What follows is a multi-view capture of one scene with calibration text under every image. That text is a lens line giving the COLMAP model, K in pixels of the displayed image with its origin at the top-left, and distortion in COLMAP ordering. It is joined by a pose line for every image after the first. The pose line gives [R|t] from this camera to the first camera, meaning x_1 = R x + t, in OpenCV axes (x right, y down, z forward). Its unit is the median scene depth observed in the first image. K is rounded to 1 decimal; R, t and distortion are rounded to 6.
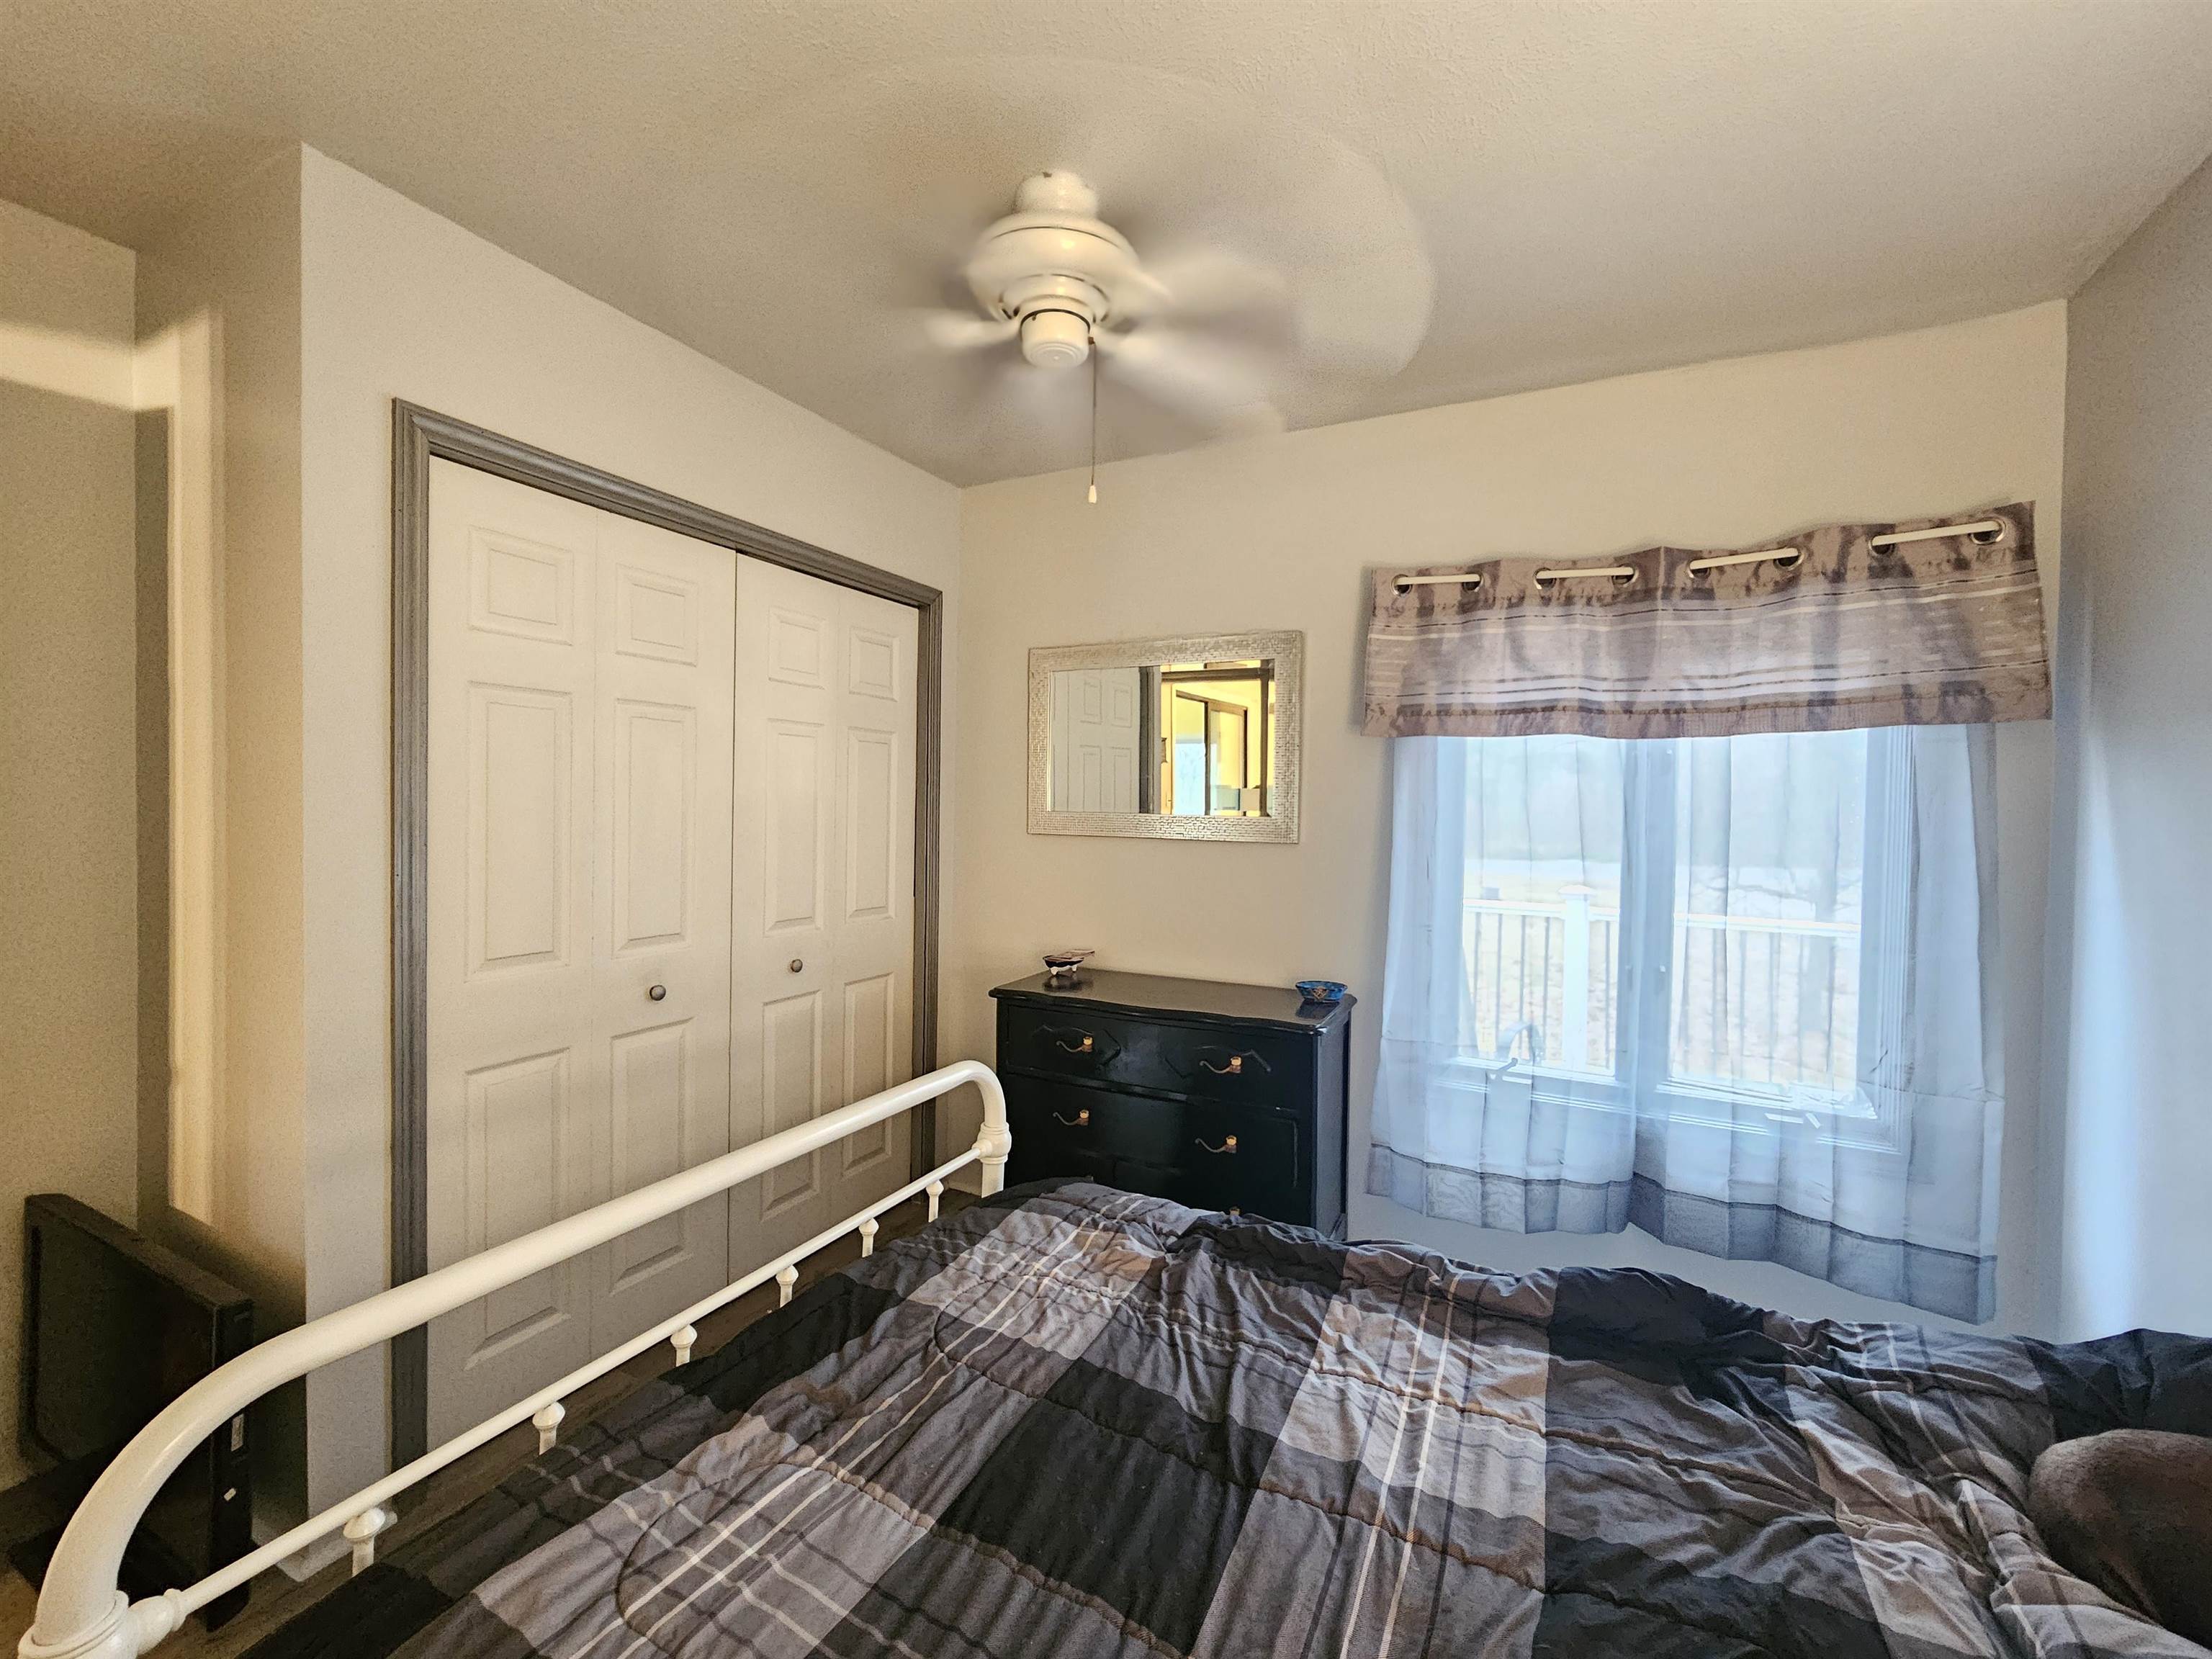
lens RADIAL K [[902.9, 0, 1115.3], [0, 902.9, 818.2], [0, 0, 1]] dist [-0.001885, -0.000351]
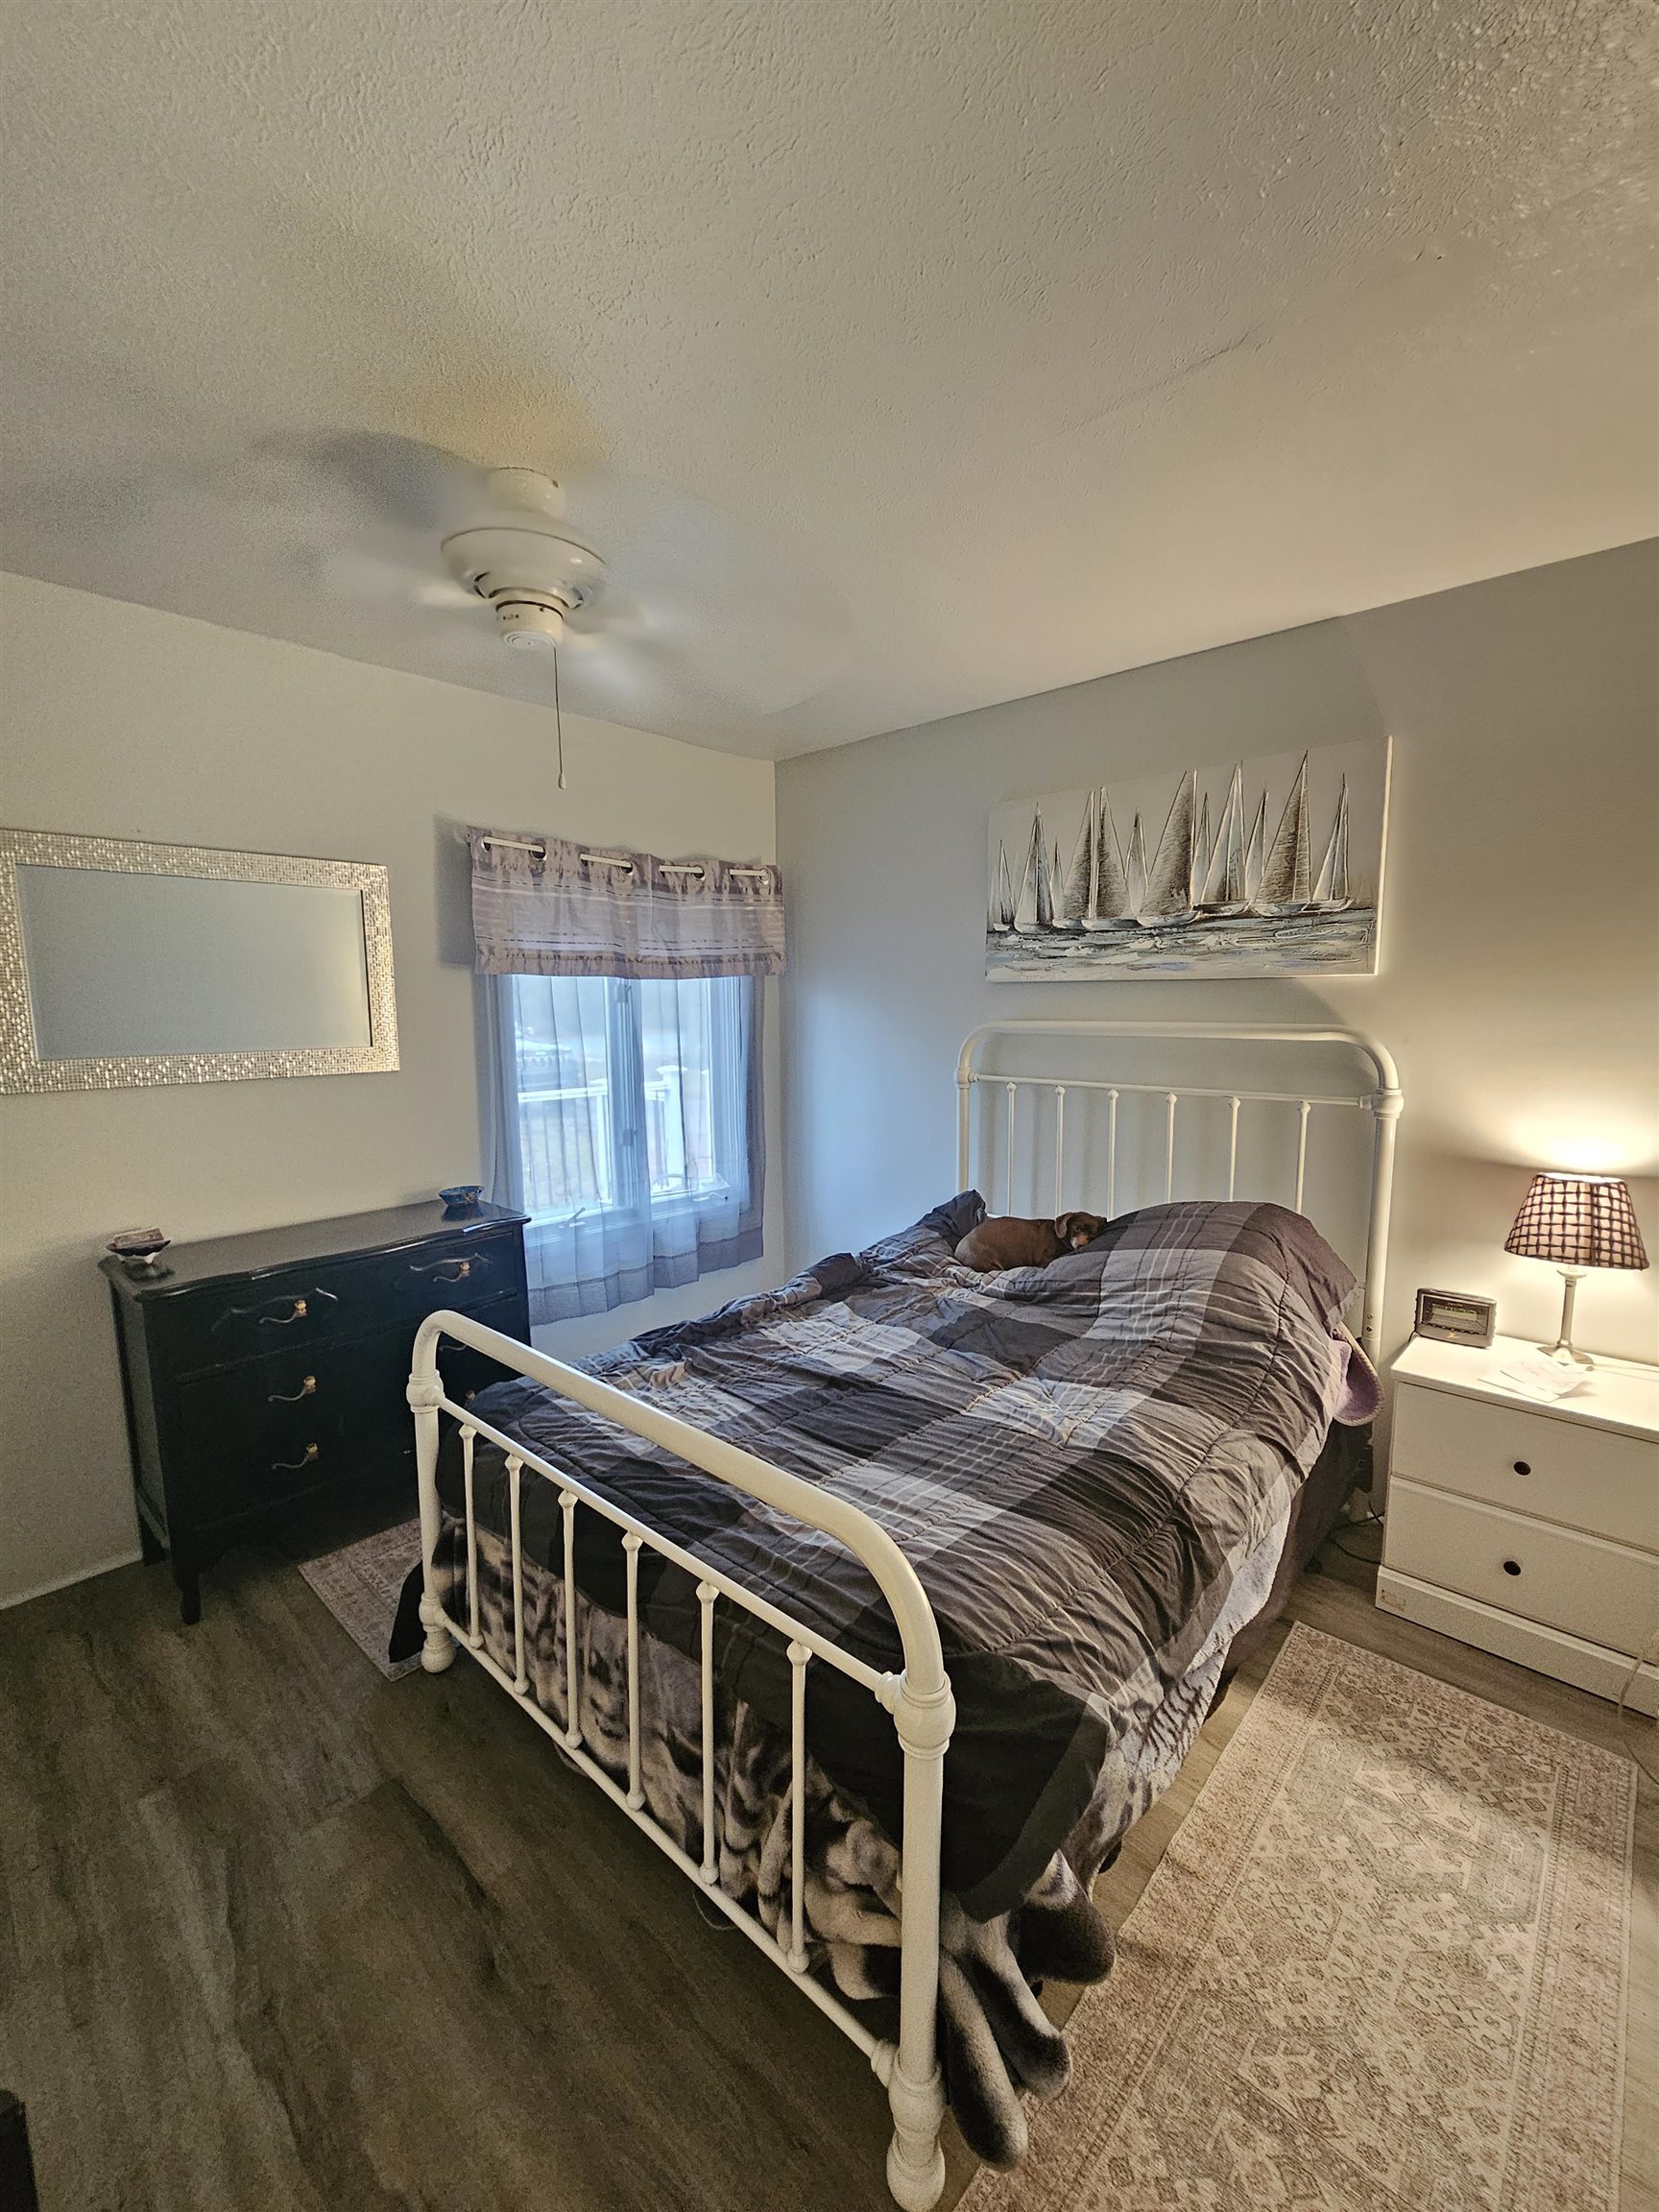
lens RADIAL K [[902.9, 0, 838.0], [0, 902.9, 1109.1], [0, 0, 1]] dist [-0.001885, -0.000351]
pose [[0.285418, -0.135381, 0.948793, -0.919622], [0.027623, 0.990724, 0.133054, -0.073667], [-0.958005, -0.011768, 0.286510, 0.277104]]
